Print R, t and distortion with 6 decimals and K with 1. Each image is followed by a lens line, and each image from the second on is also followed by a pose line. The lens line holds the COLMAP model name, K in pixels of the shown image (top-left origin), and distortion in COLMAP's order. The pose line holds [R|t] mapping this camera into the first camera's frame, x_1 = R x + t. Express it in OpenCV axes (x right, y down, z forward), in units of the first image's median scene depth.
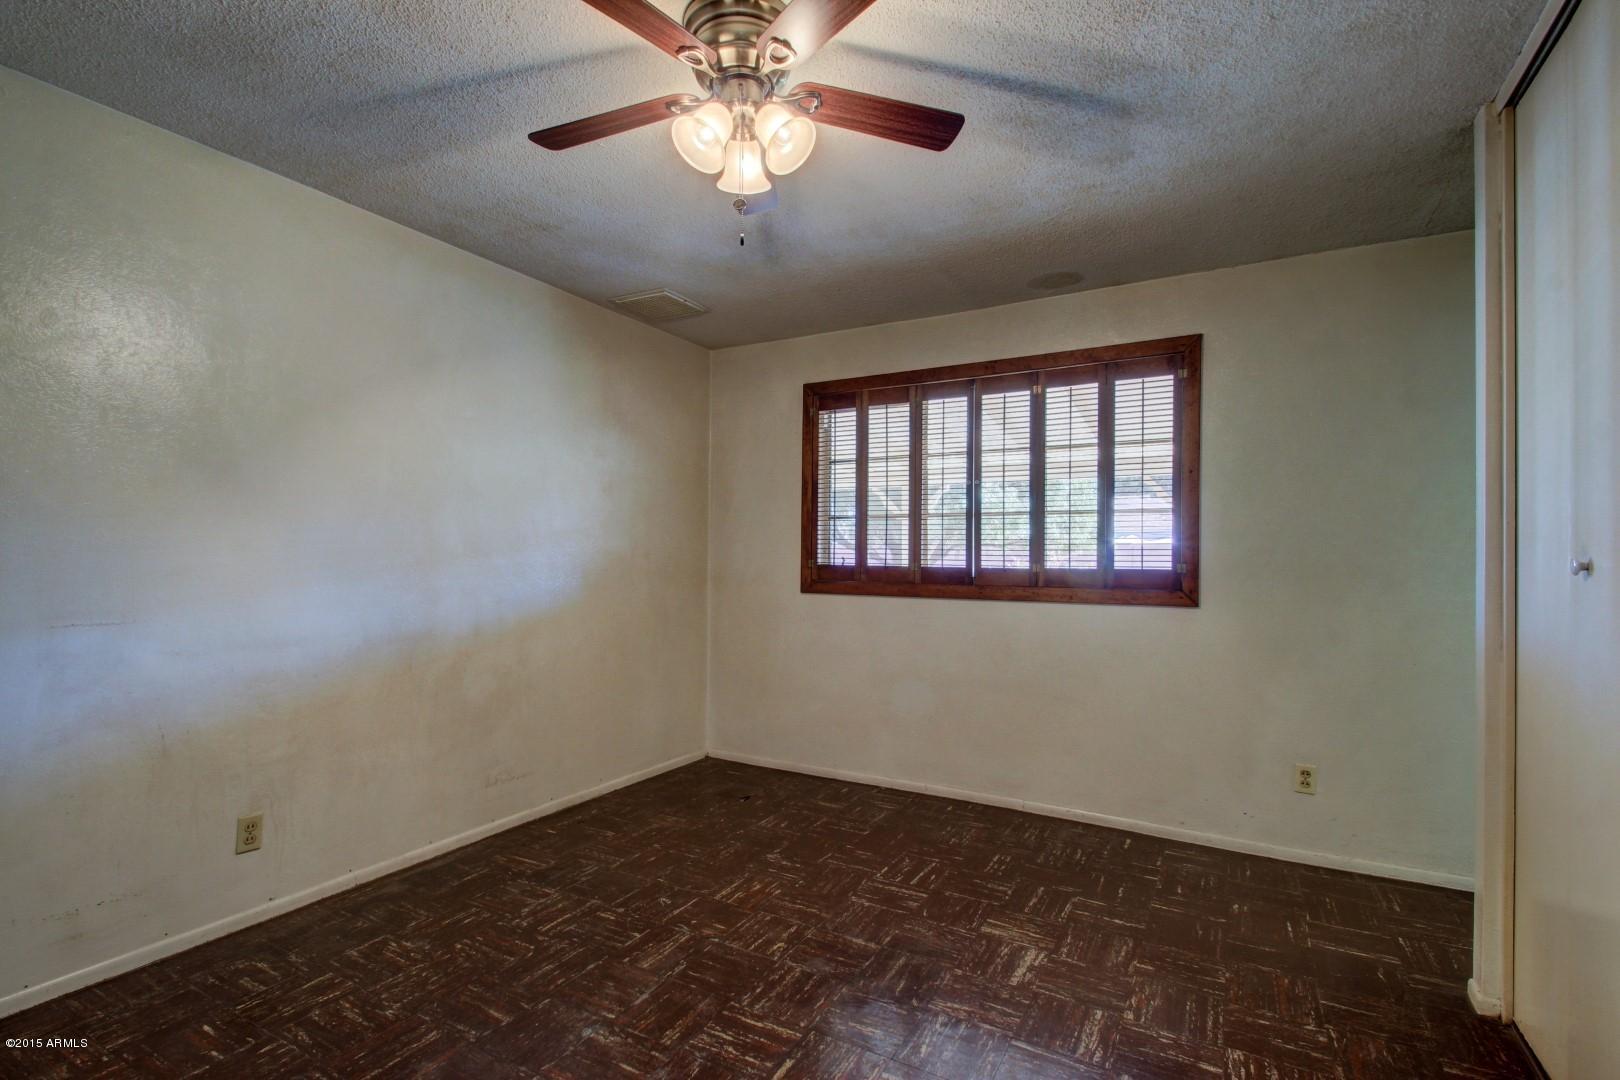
lens RADIAL K [[747.6, 0, 815.1], [0, 747.6, 554.6], [0, 0, 1]] dist [0.001958, 0.000171]
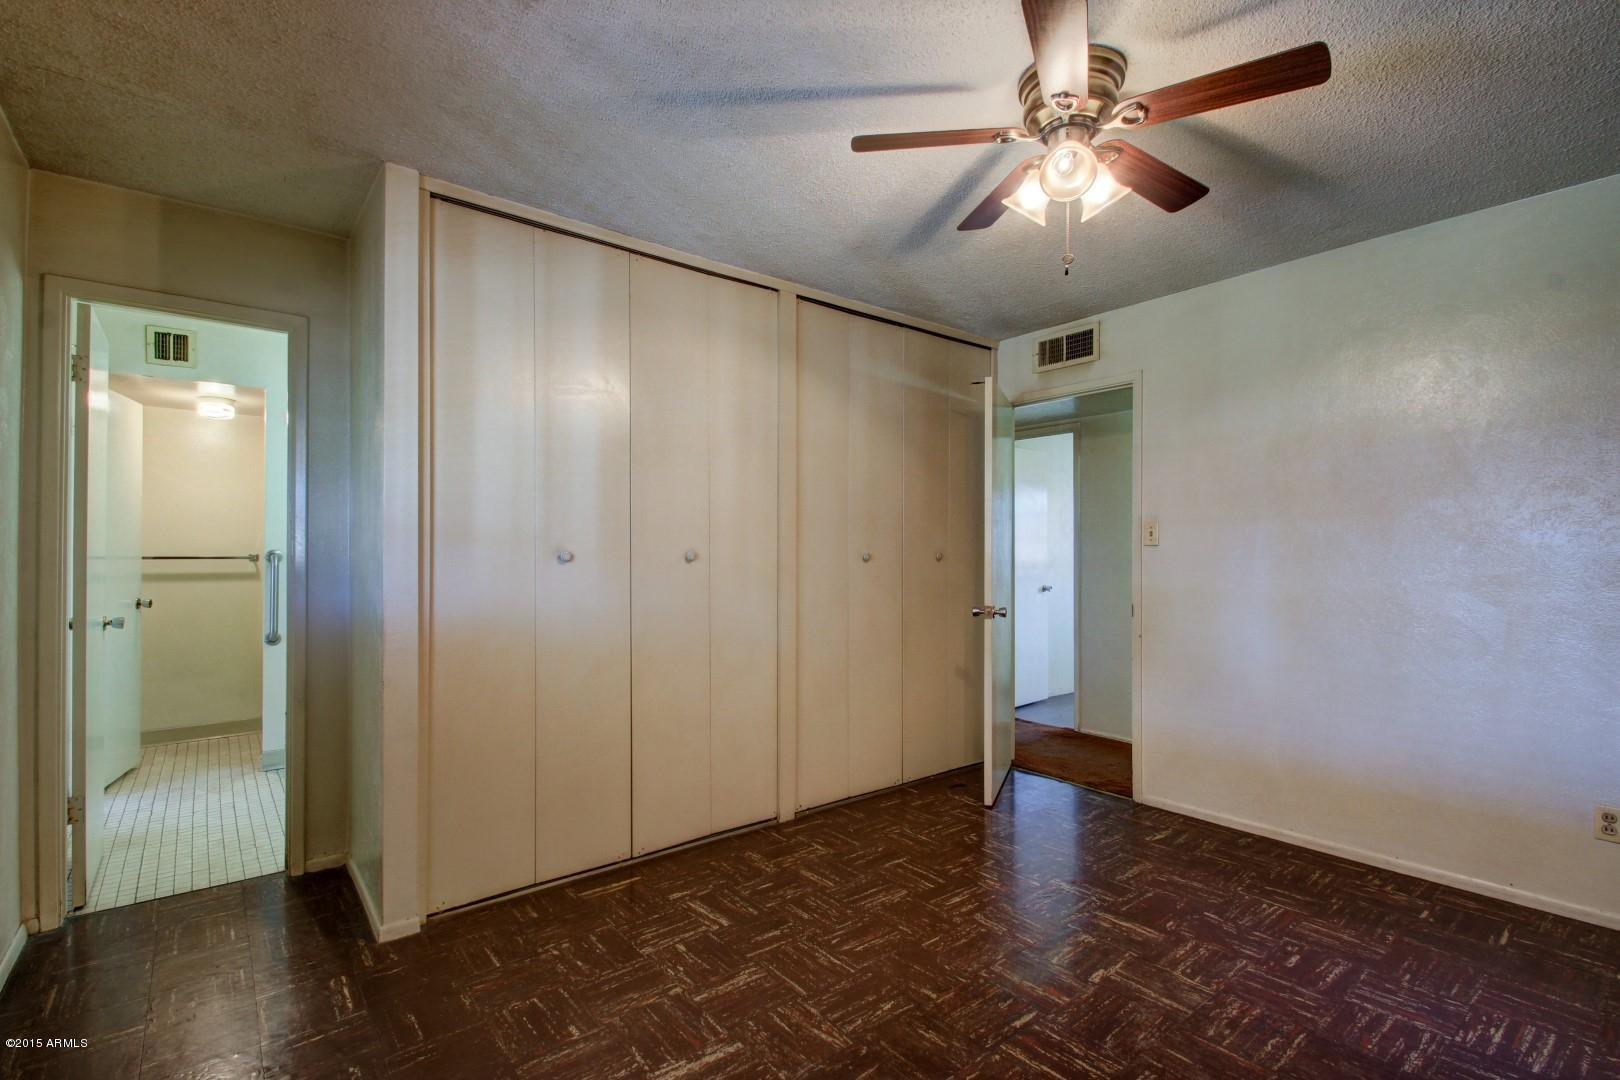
lens RADIAL K [[747.6, 0, 815.1], [0, 747.6, 554.6], [0, 0, 1]] dist [0.001958, 0.000171]
pose [[-0.928747, -0.005550, 0.370673, -0.149927], [-0.005656, 0.999984, 0.000802, 0.005450], [-0.370671, -0.001352, -0.928763, 1.972115]]
